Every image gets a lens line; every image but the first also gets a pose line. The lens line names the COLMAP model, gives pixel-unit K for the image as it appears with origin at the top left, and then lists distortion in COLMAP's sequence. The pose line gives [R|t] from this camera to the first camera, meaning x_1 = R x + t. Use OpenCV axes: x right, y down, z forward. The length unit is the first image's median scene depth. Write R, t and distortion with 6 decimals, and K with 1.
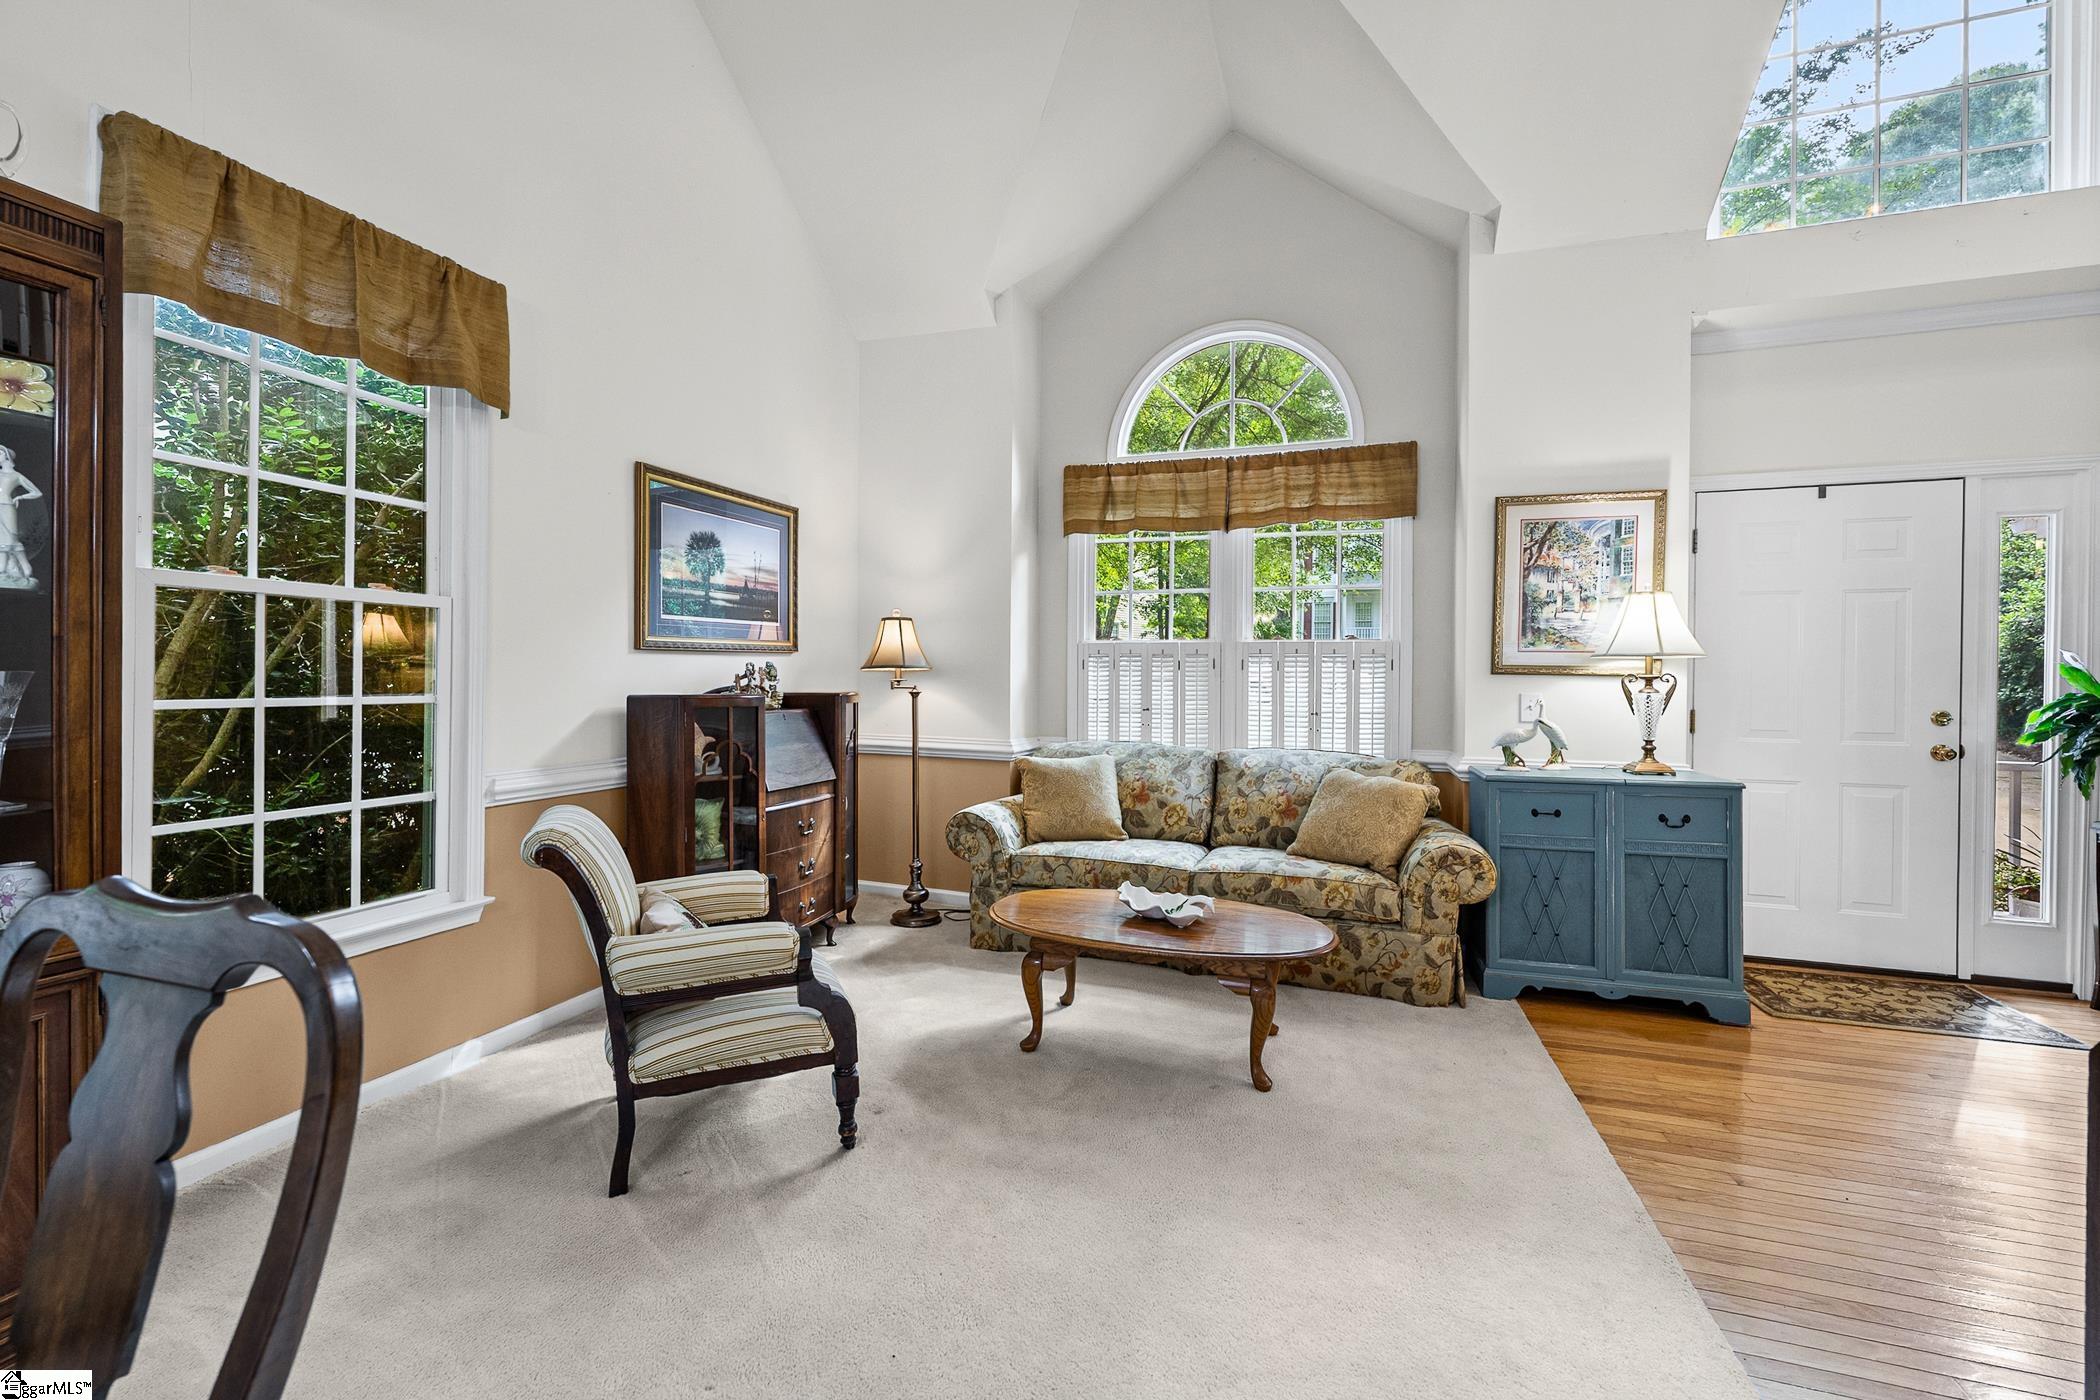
lens RADIAL K [[849.9, 0, 1047.3], [0, 849.9, 681.4], [0, 0, 1]] dist [-0.002622, 0.001001]
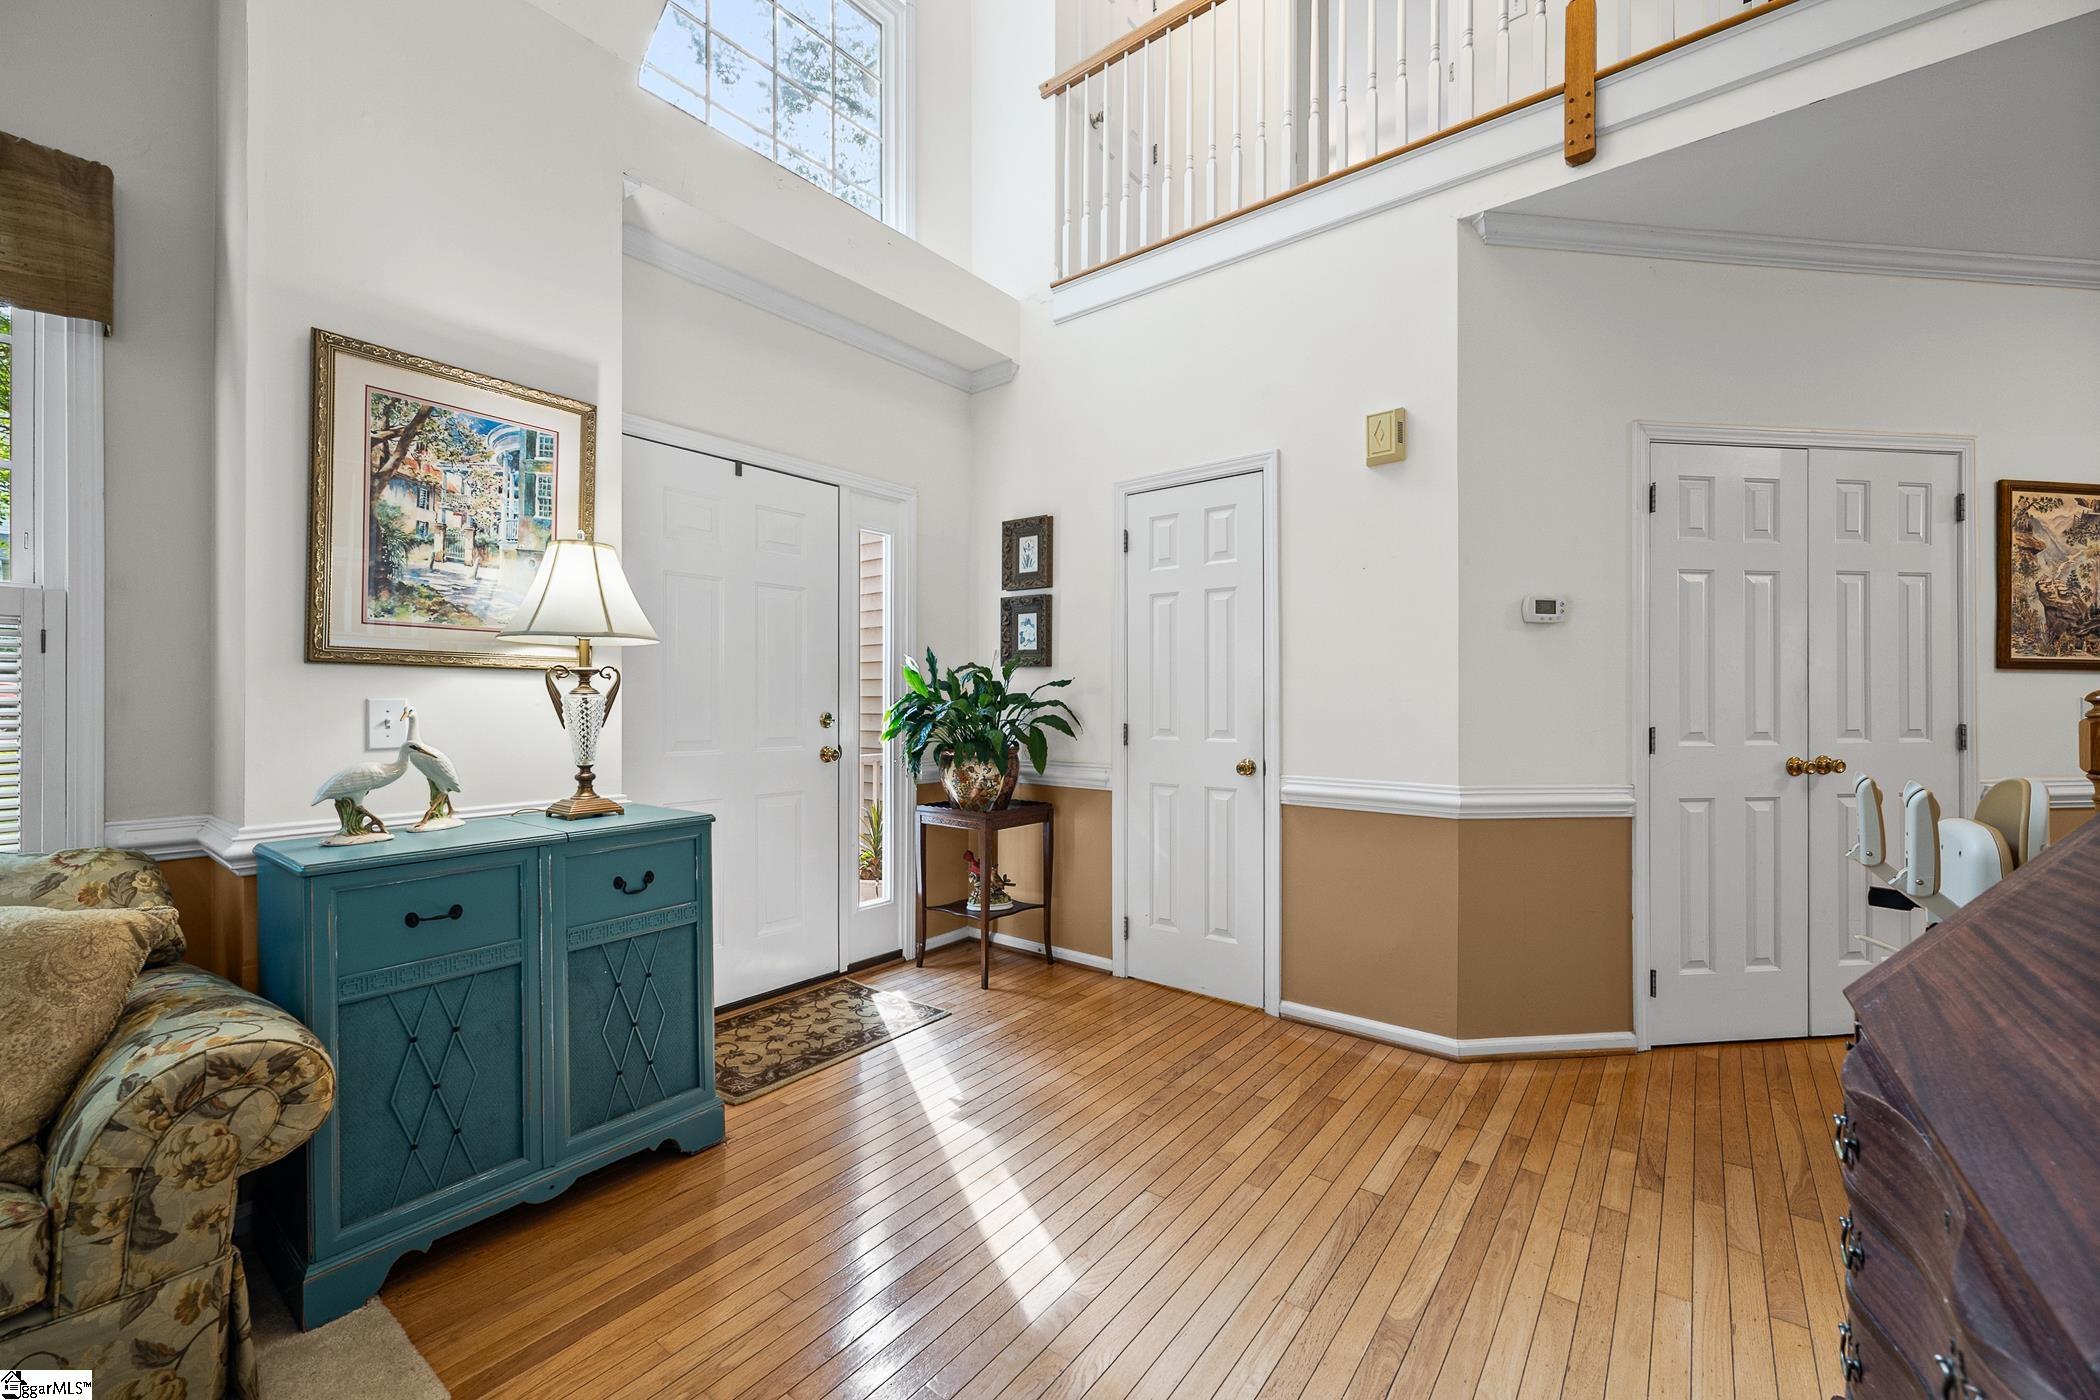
lens RADIAL K [[849.9, 0, 1048.8], [0, 849.9, 697.4], [0, 0, 1]] dist [-0.002622, 0.001001]
pose [[0.338191, -0.005791, 0.941060, 0.196348], [0.006640, 0.999971, 0.003767, 0.015186], [-0.941054, 0.004975, 0.338220, 0.415805]]
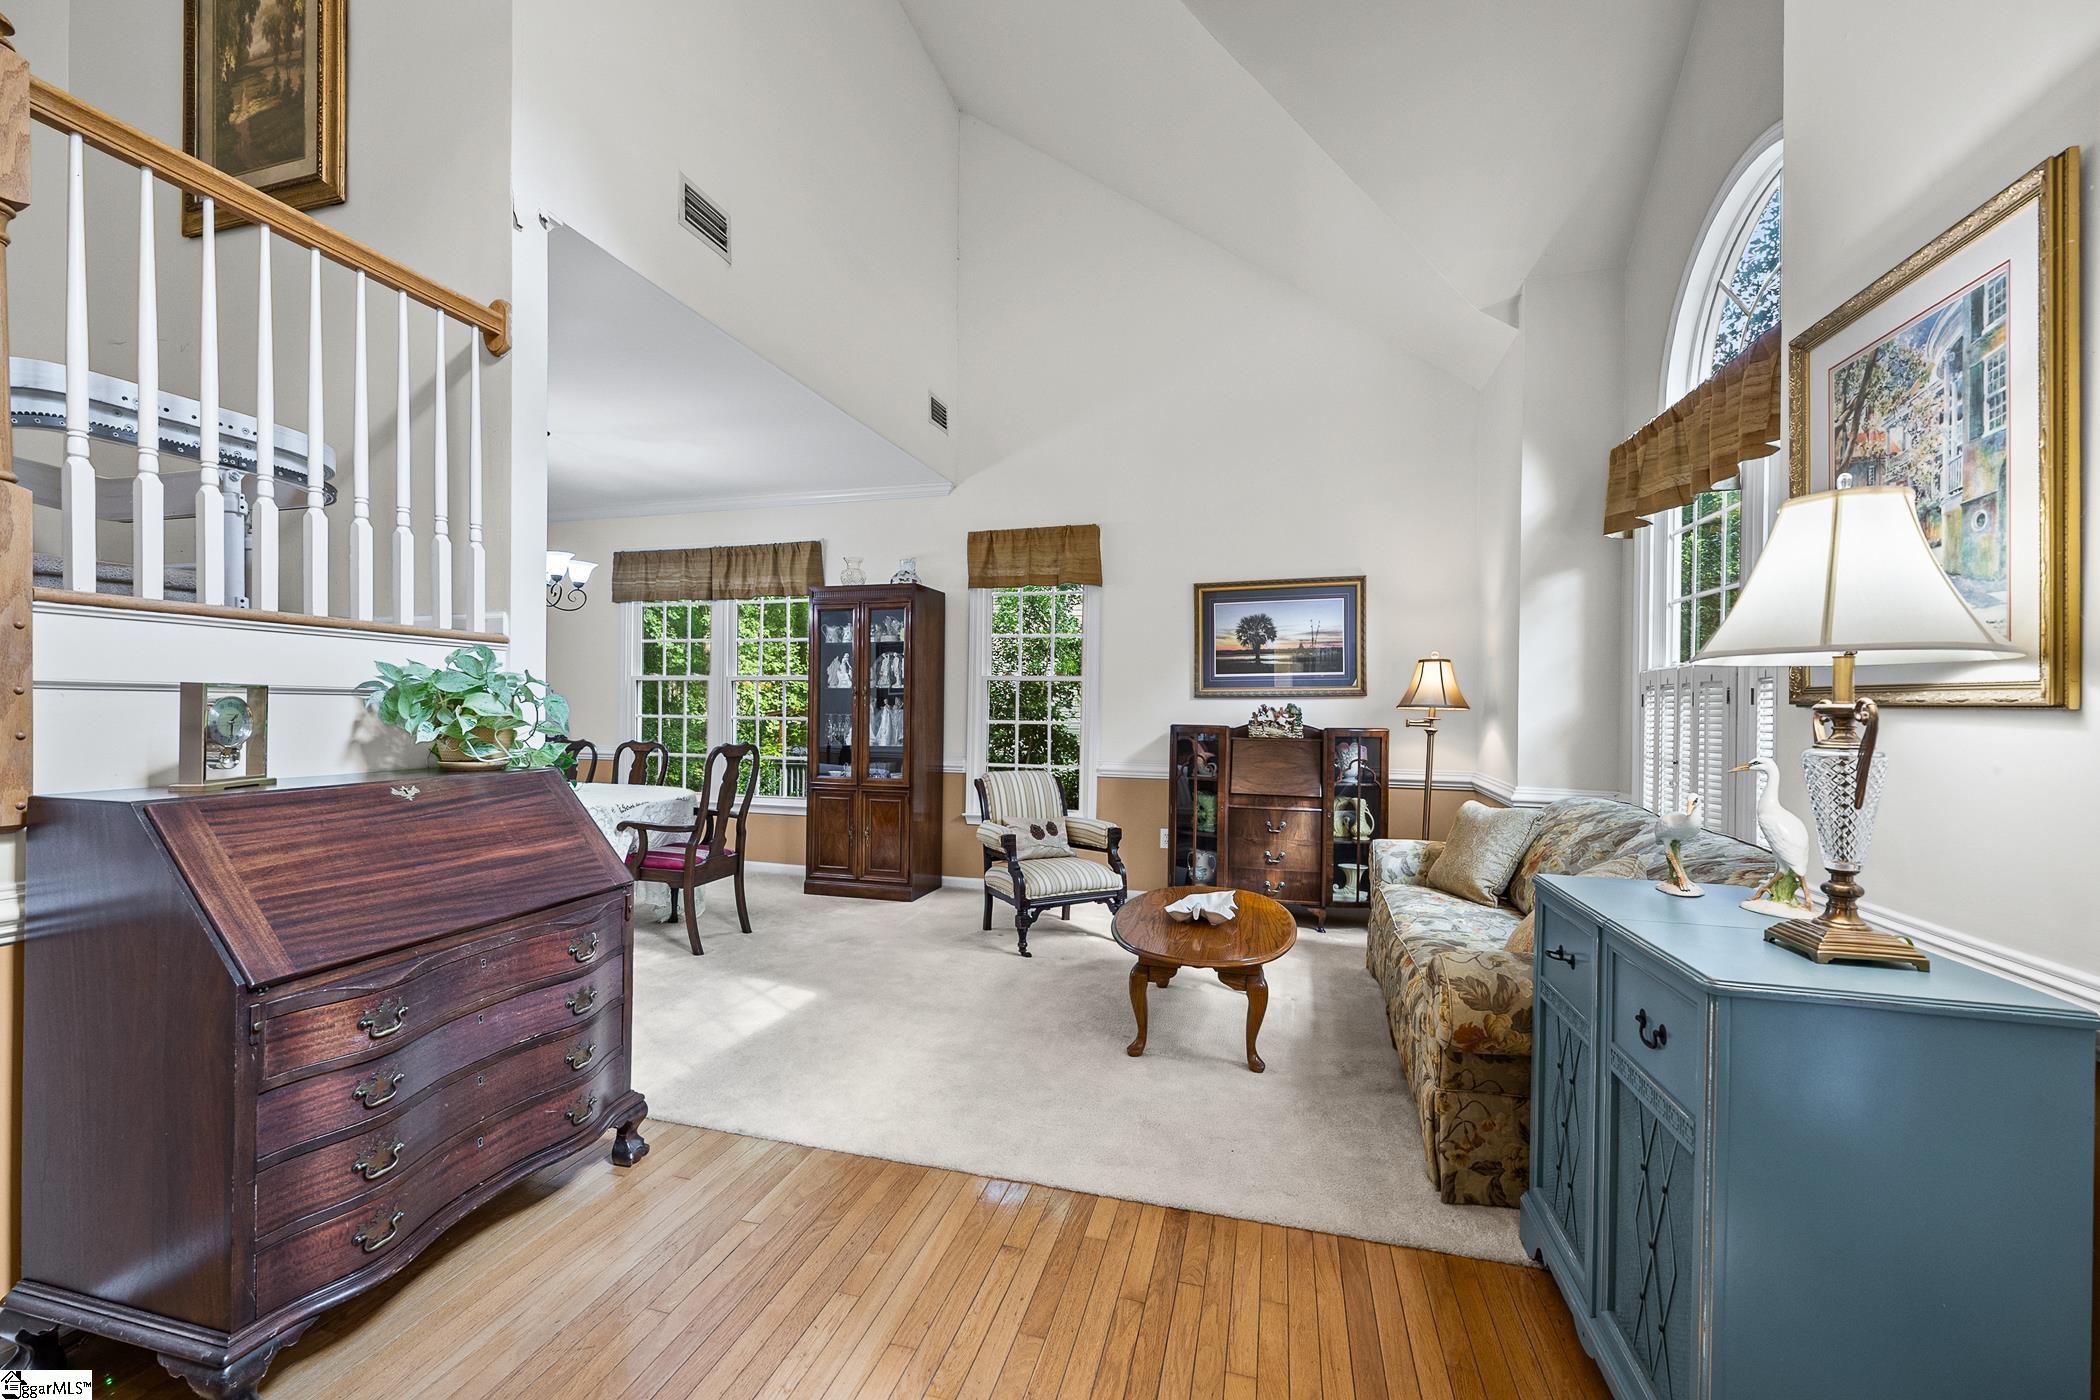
lens RADIAL K [[849.9, 0, 1062.6], [0, 849.9, 714.1], [0, 0, 1]] dist [-0.002622, 0.001001]
pose [[0.058573, -0.002284, -0.998280, 1.046363], [-0.015039, 0.999882, -0.003170, 0.003198], [0.998170, 0.015199, 0.058532, 0.595278]]
